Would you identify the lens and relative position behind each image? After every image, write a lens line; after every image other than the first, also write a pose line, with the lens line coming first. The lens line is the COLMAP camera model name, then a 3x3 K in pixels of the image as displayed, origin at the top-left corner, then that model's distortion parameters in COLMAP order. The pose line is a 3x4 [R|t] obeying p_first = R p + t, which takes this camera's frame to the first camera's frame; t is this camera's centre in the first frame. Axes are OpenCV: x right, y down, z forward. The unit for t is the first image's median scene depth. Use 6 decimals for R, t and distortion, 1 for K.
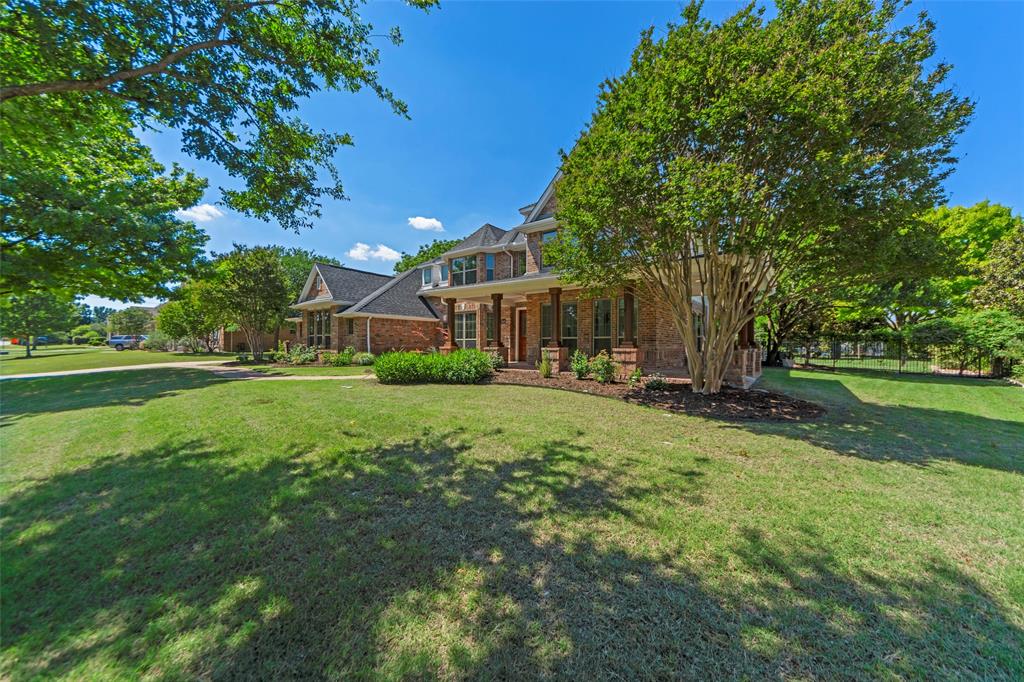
lens RADIAL K [[348.0, 0, 511.0], [0, 348.0, 343.3], [0, 0, 1]] dist [-0.000207, -0.000084]
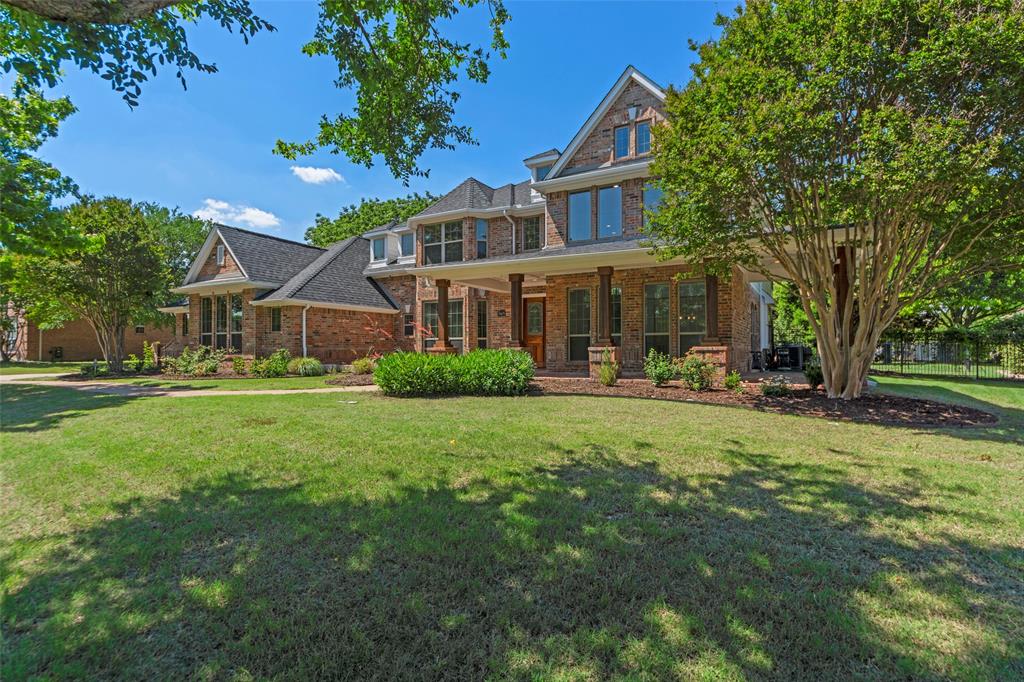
lens RADIAL K [[489.2, 0, 511.1], [0, 489.2, 342.7], [0, 0, 1]] dist [0.000037, 0.000579]
pose [[0.991406, -0.002301, 0.130801, -0.133275], [0.003790, 0.999931, -0.011135, 0.008942], [-0.130767, 0.011535, 0.991346, -0.007716]]
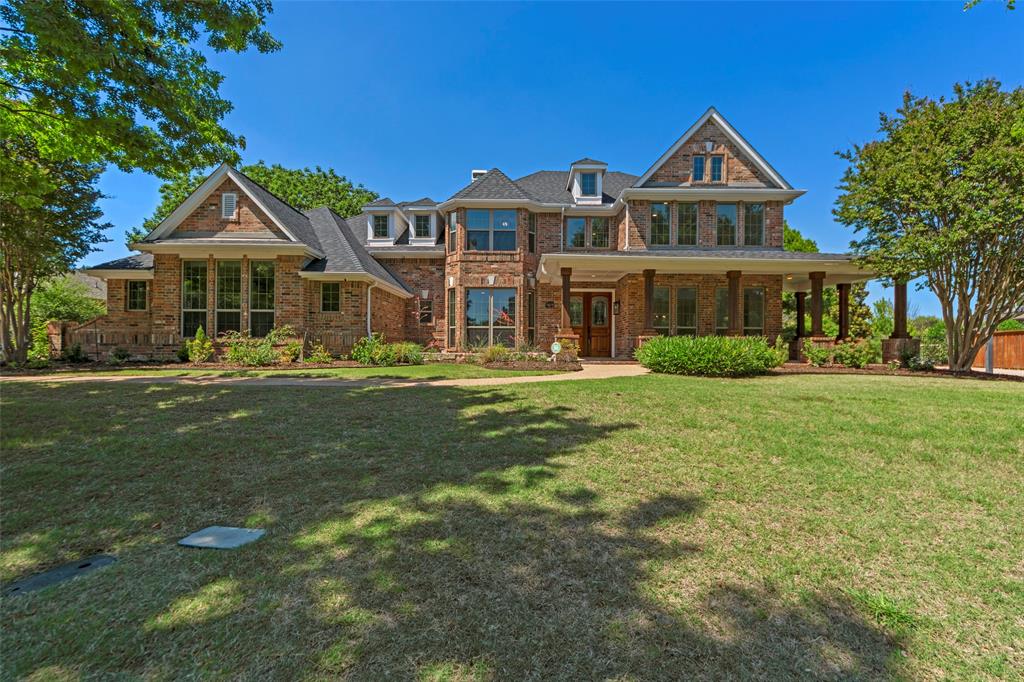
lens RADIAL K [[451.1, 0, 513.0], [0, 451.1, 345.6], [0, 0, 1]] dist [0.000845, 0.000001]
pose [[0.808941, 0.007485, 0.587843, -0.668223], [-0.010567, 0.999943, 0.001809, 0.025233], [-0.587796, -0.007675, 0.808973, 0.250950]]
